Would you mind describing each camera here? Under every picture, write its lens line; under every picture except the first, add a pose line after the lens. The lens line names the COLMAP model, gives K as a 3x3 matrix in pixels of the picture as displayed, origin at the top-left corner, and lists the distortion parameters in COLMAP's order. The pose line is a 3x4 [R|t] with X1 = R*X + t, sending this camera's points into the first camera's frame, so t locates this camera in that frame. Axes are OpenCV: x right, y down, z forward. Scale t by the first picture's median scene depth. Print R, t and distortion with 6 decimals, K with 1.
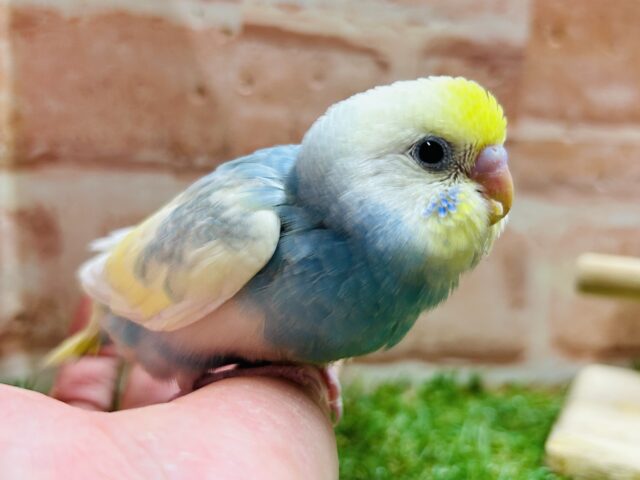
lens RADIAL K [[702.6, 0, 315.6], [0, 702.6, 237.7], [0, 0, 1]] dist [-0.042657, 0.000000]
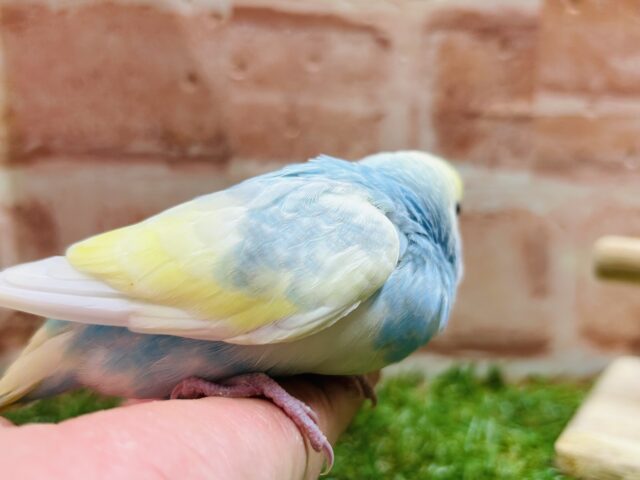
lens RADIAL K [[702.6, 0, 305.6], [0, 702.6, 241.1], [0, 0, 1]] dist [-0.042657, 0.000000]
pose [[0.993683, -0.021524, -0.110141, 0.094860], [0.023169, 0.999638, 0.013679, 0.007565], [0.109807, -0.016145, 0.993822, 0.043443]]
